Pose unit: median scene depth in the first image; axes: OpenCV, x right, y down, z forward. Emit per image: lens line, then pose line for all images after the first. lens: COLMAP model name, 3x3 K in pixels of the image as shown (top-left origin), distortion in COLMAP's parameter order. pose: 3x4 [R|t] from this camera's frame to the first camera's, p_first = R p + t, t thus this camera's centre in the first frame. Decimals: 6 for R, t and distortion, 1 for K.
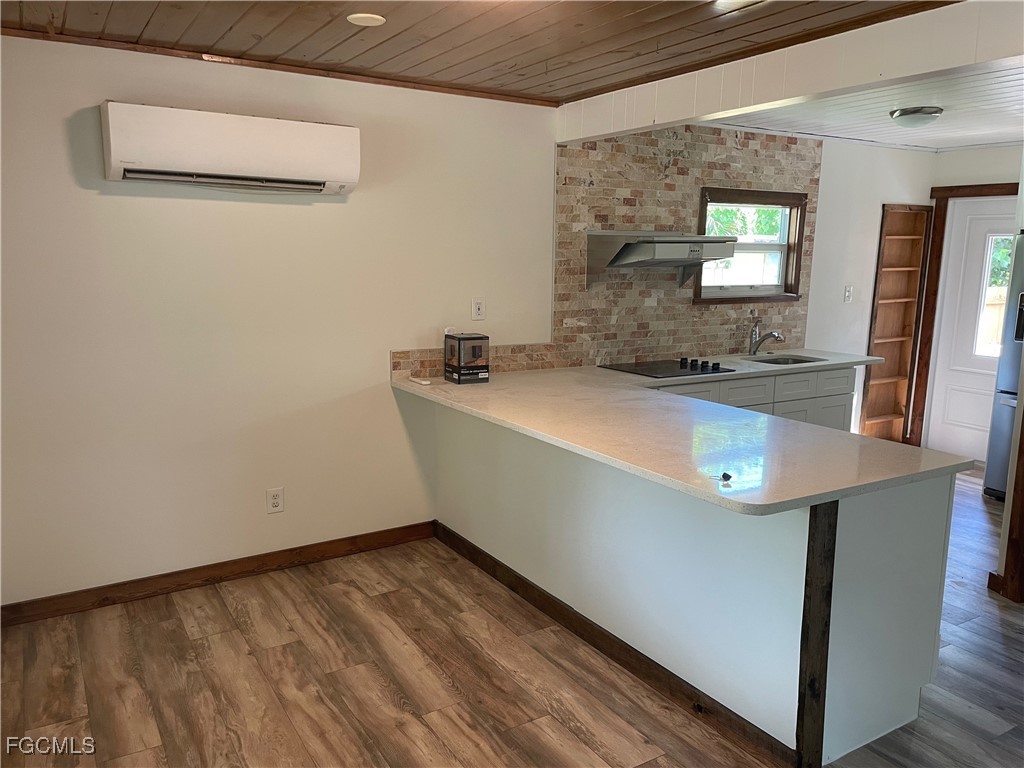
lens RADIAL K [[780.7, 0, 513.7], [0, 780.7, 387.4], [0, 0, 1]] dist [0.045602, -0.037814]
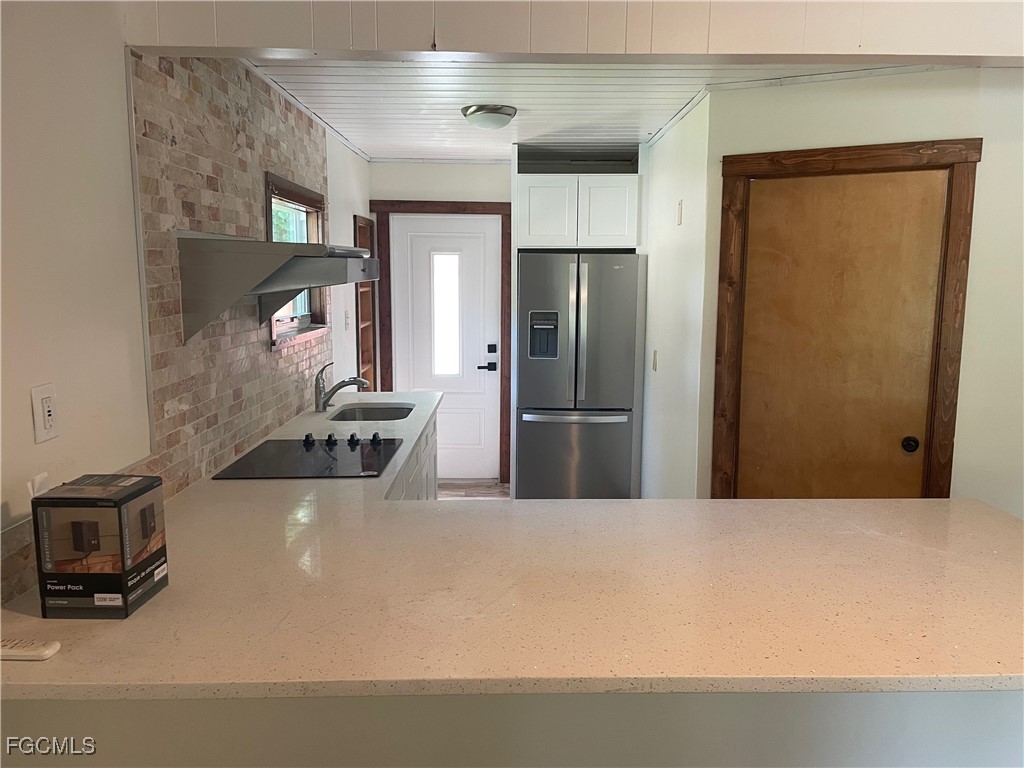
lens RADIAL K [[780.7, 0, 511.9], [0, 780.7, 382.4], [0, 0, 1]] dist [0.045602, -0.037814]
pose [[0.528905, -0.125082, 0.839413, -0.237624], [0.147035, 0.987628, 0.054522, -0.094110], [-0.835847, 0.094586, 0.540753, 0.528365]]
